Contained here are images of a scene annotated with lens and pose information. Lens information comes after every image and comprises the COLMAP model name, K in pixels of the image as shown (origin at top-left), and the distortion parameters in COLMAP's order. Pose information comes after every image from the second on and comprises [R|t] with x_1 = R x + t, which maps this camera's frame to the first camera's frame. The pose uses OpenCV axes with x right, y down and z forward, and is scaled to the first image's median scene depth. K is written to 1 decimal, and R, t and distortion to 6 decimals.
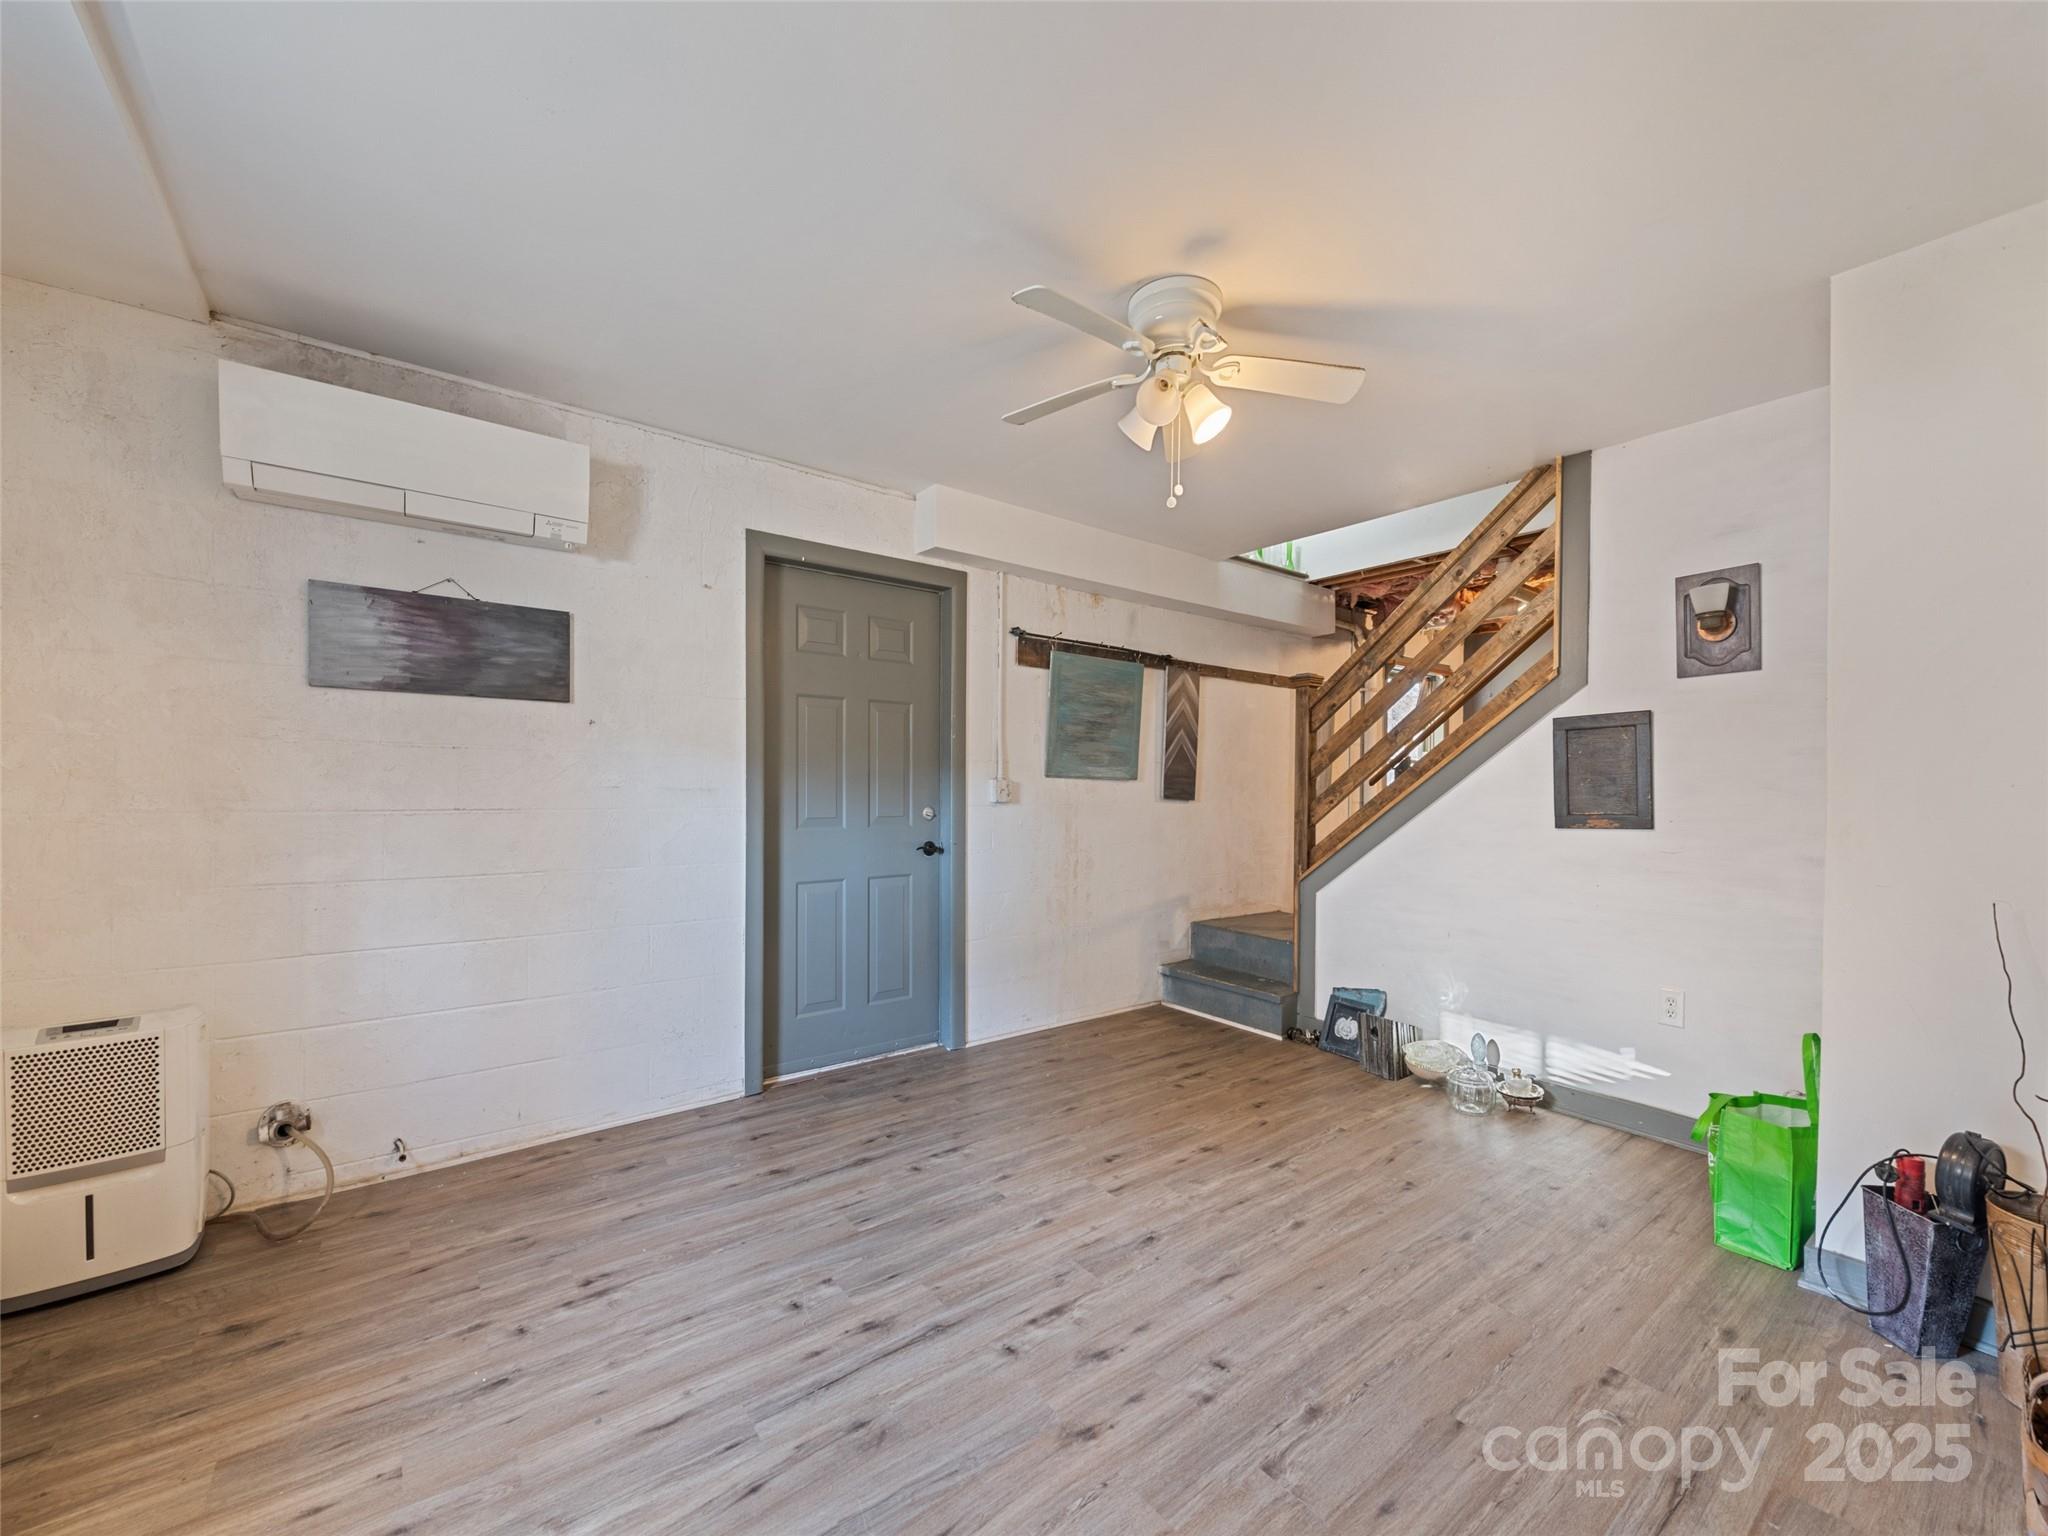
lens RADIAL K [[820.0, 0, 1024.3], [0, 820.0, 785.9], [0, 0, 1]] dist [0.011128, -0.002199]
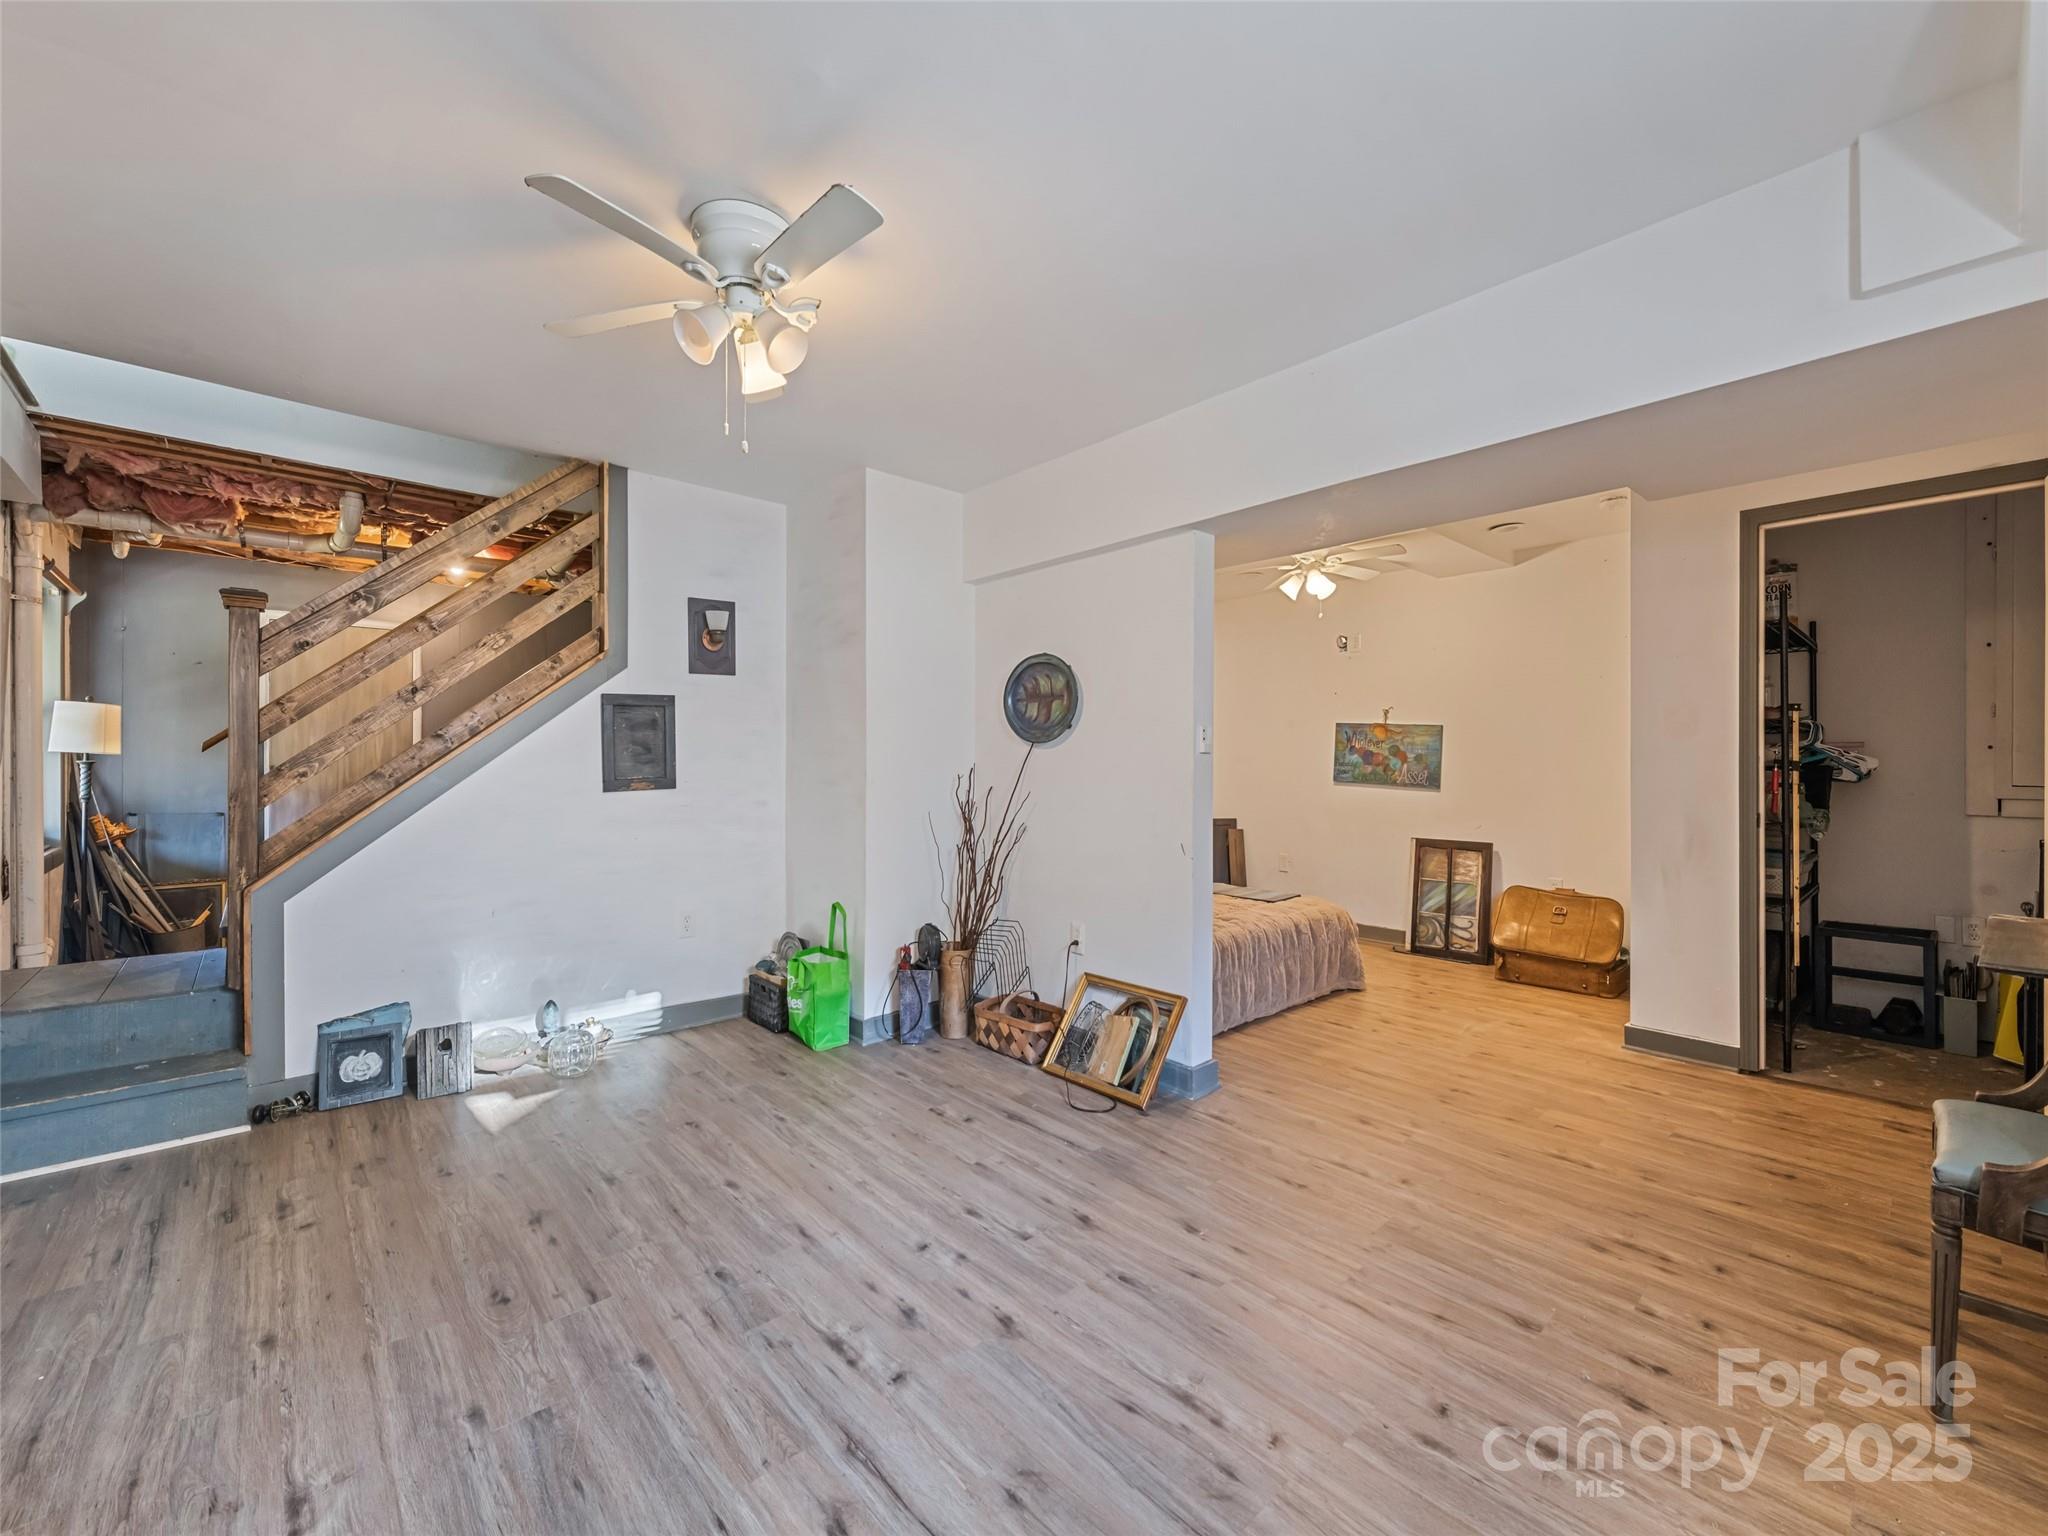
lens RADIAL K [[836.8, 0, 1024.4], [0, 836.8, 755.6], [0, 0, 1]] dist [0.004908, 0.000058]
pose [[-0.094098, 0.000767, 0.995563, -0.603271], [-0.005353, 0.999985, -0.001276, -0.000326], [-0.995549, -0.005450, -0.094093, 0.603604]]
